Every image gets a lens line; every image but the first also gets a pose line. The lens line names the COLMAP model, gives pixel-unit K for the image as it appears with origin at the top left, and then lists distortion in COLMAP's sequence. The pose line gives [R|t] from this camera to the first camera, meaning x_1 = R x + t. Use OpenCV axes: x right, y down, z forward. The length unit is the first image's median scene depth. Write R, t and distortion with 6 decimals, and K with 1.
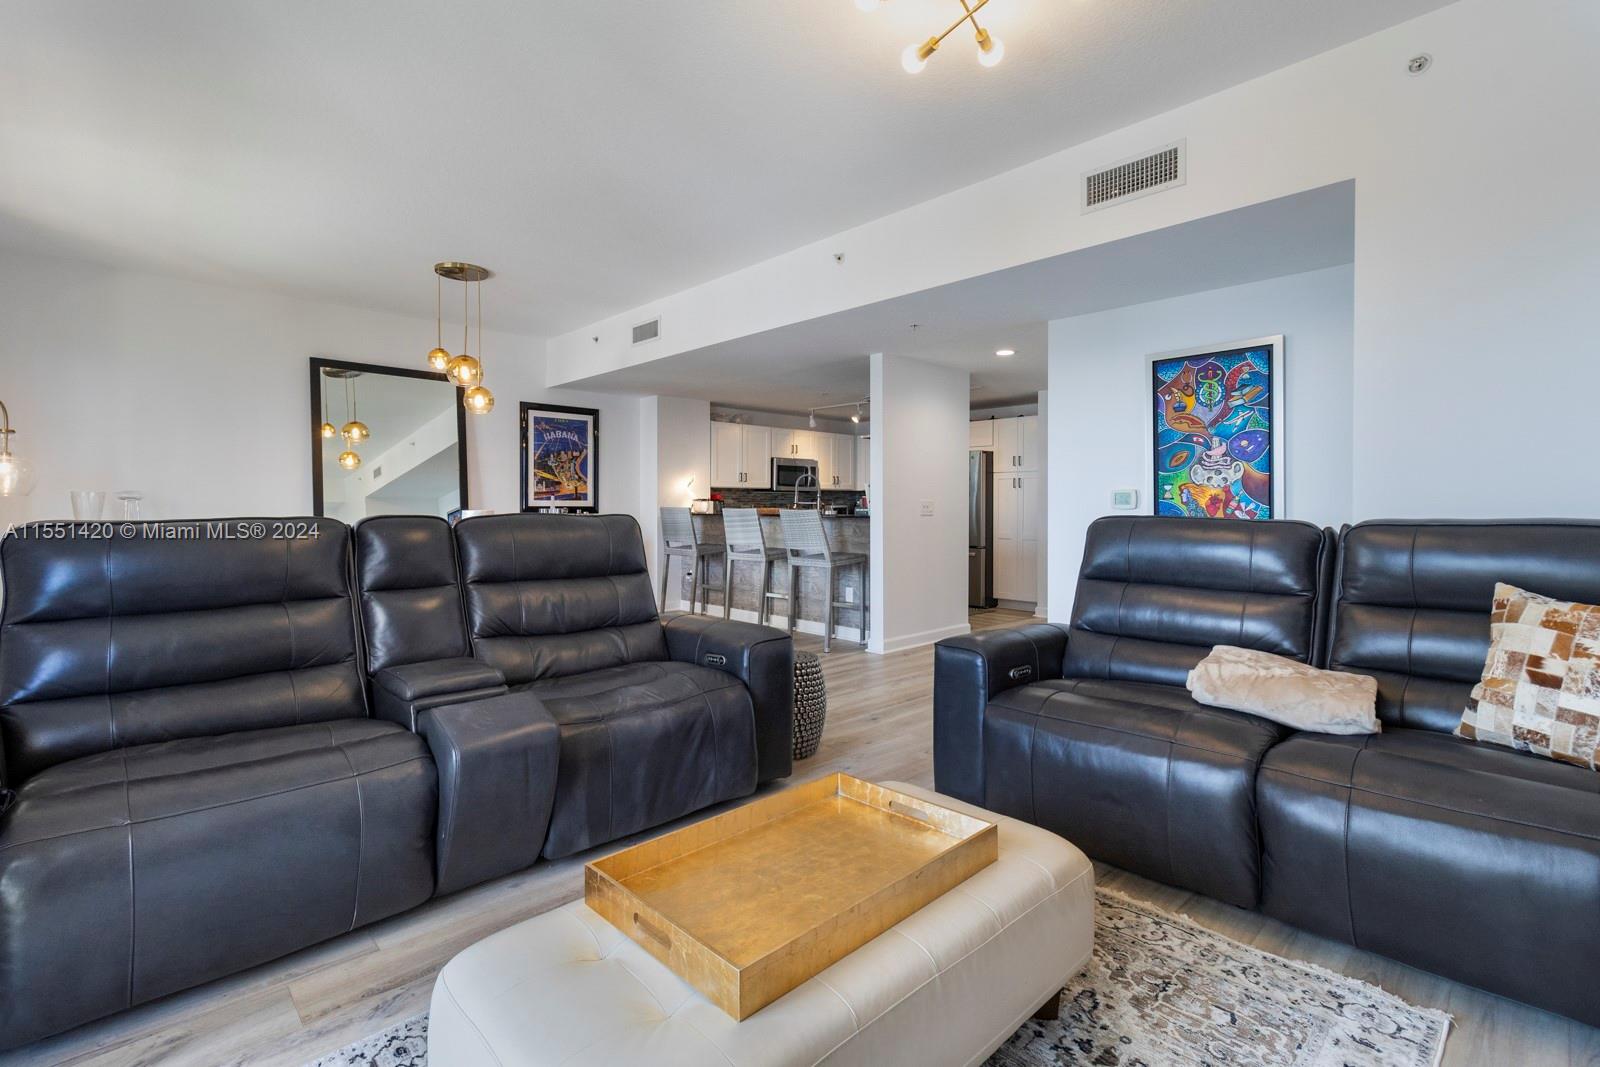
lens RADIAL K [[743.8, 0, 798.4], [0, 743.8, 522.2], [0, 0, 1]] dist [0.003152, 0.000014]
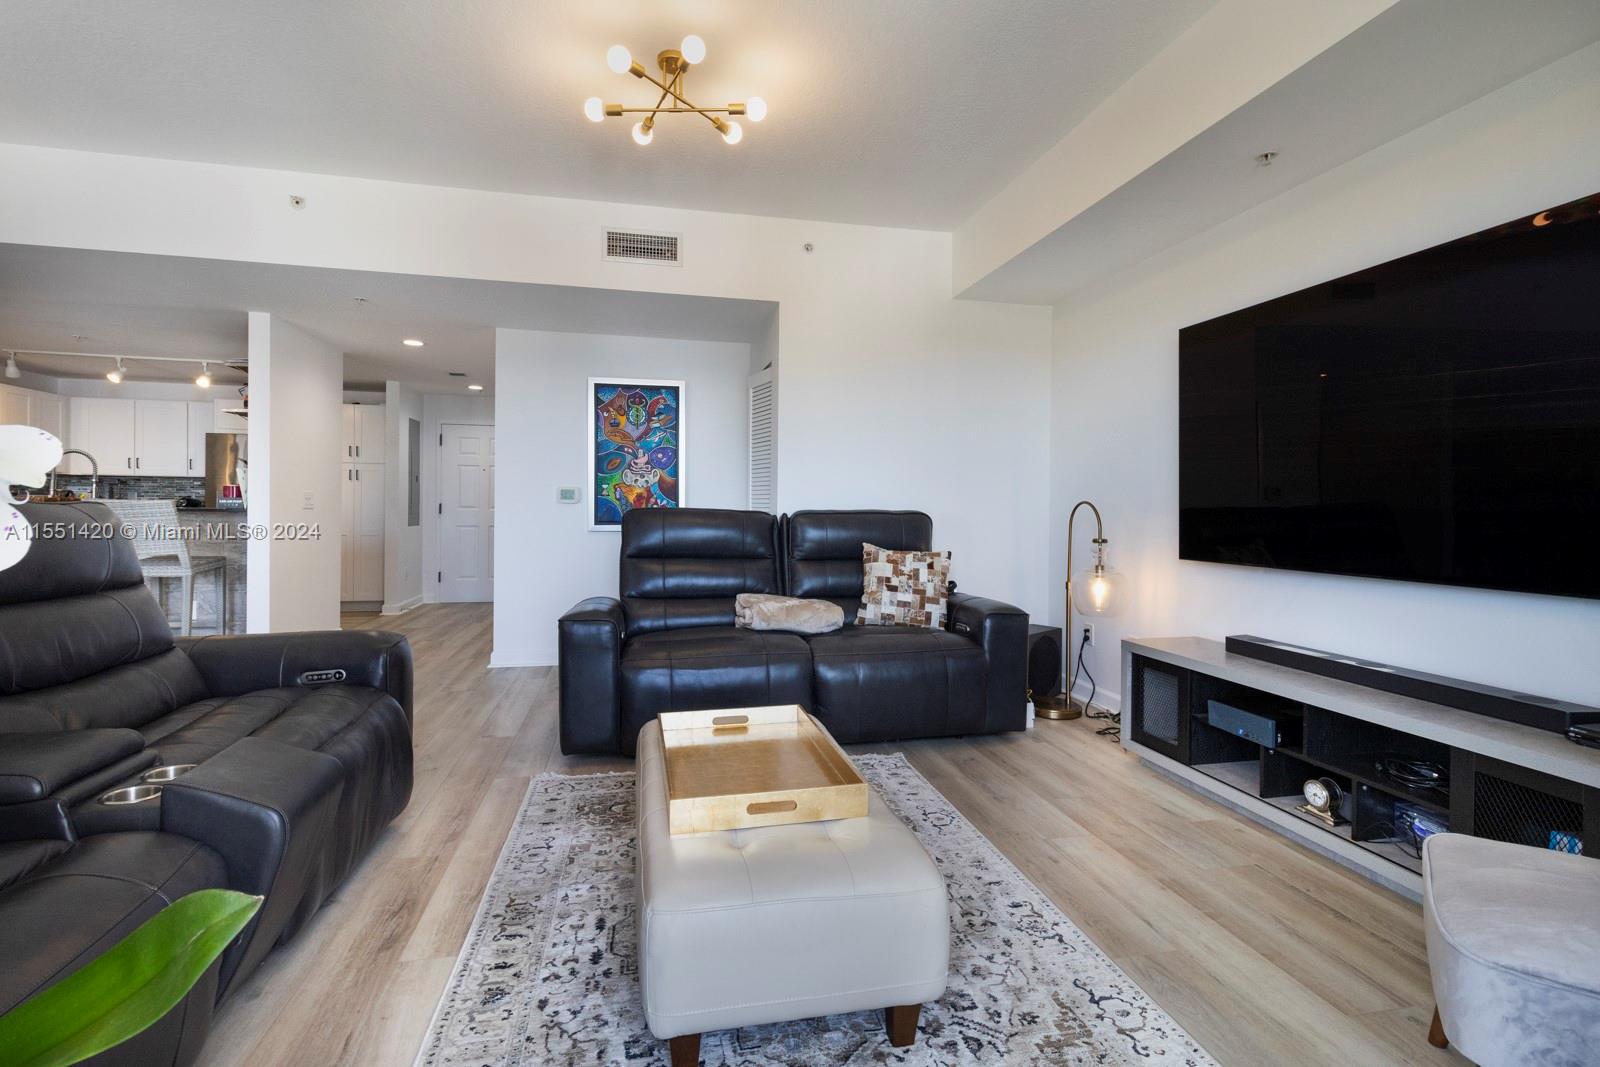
lens RADIAL K [[743.8, 0, 801.1], [0, 743.8, 524.4], [0, 0, 1]] dist [0.003152, 0.000014]
pose [[0.505345, -0.012664, 0.862824, -0.436683], [0.006679, 0.999920, 0.010764, 0.006299], [-0.862891, 0.000323, 0.505389, 0.090653]]
